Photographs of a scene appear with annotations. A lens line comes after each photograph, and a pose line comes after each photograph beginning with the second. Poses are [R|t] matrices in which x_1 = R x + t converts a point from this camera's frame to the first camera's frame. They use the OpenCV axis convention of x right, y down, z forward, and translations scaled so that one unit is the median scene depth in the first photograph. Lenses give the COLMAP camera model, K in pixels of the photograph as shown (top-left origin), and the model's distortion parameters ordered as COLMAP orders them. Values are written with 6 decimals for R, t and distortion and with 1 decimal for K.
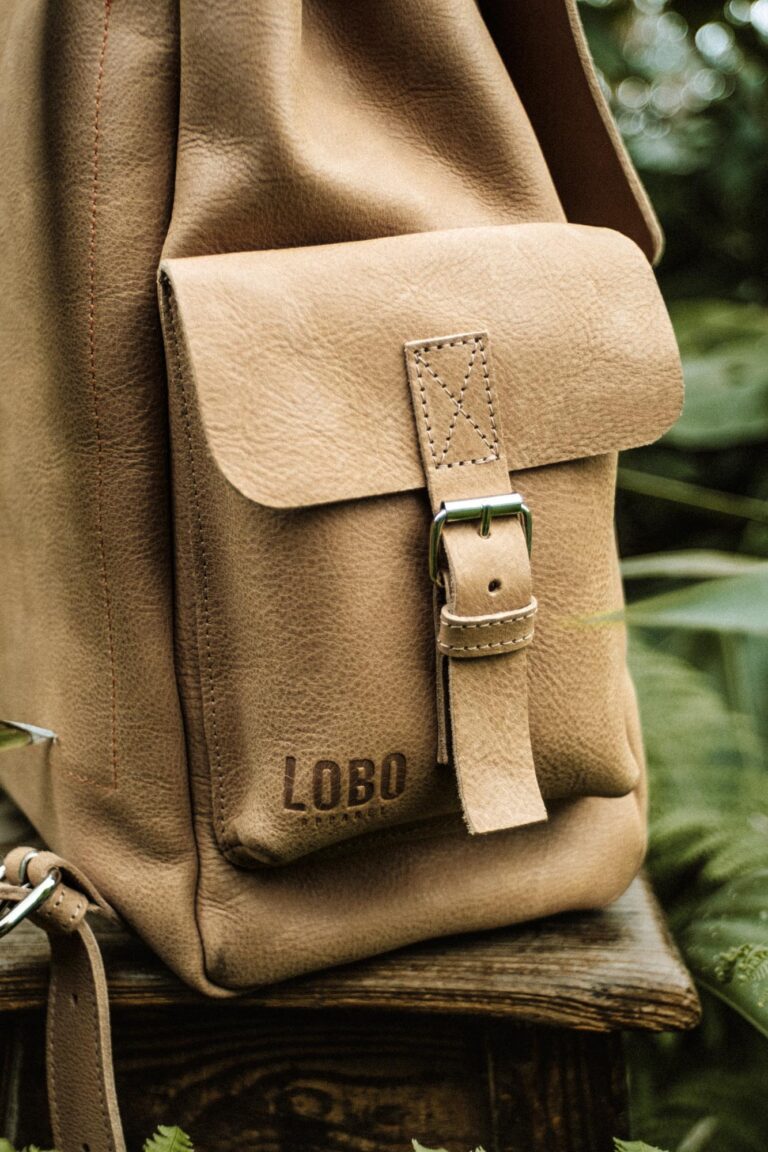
lens RADIAL K [[1507.3, 0, 384.0], [0, 1507.3, 576.0], [0, 0, 1]] dist [-0.144069, 0.231933]
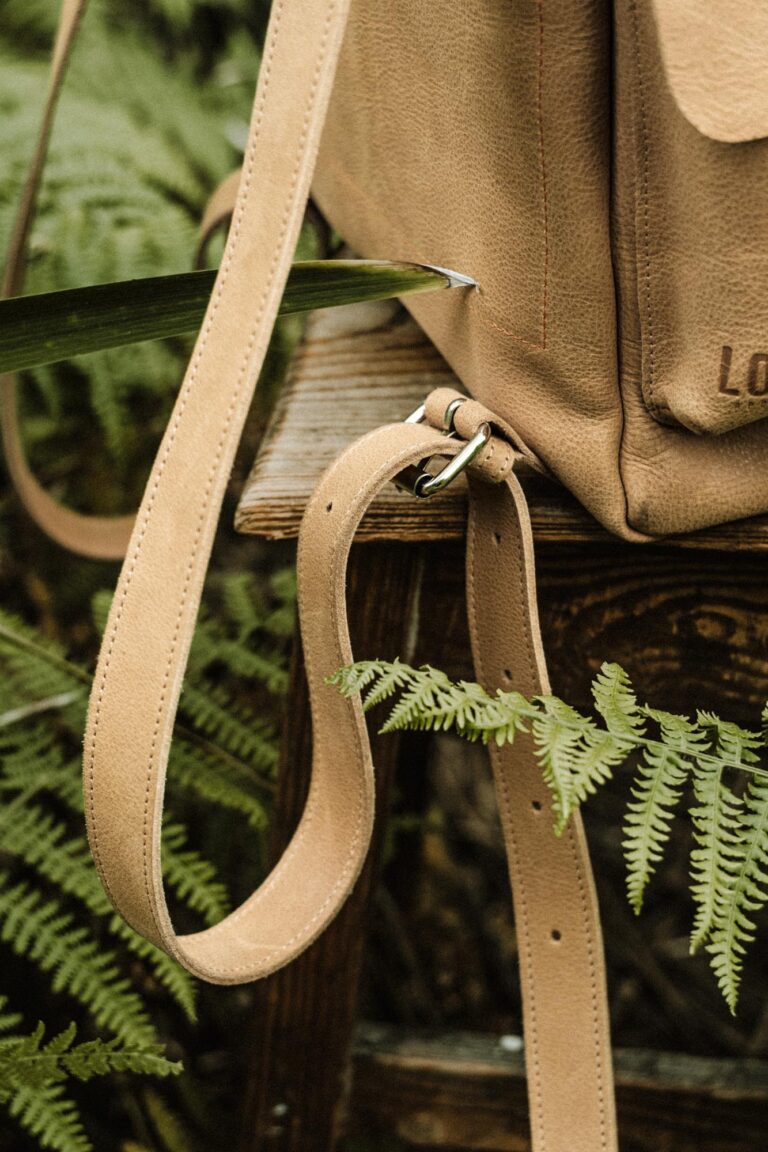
lens RADIAL K [[2547.0, 0, 384.0], [0, 2547.0, 576.0], [0, 0, 1]] dist [-0.041139, -0.469211]
pose [[0.991492, 0.044080, -0.122480, -0.070492], [0.008123, 0.918135, 0.396185, -0.406364], [0.129917, -0.393809, 0.909965, -0.652533]]
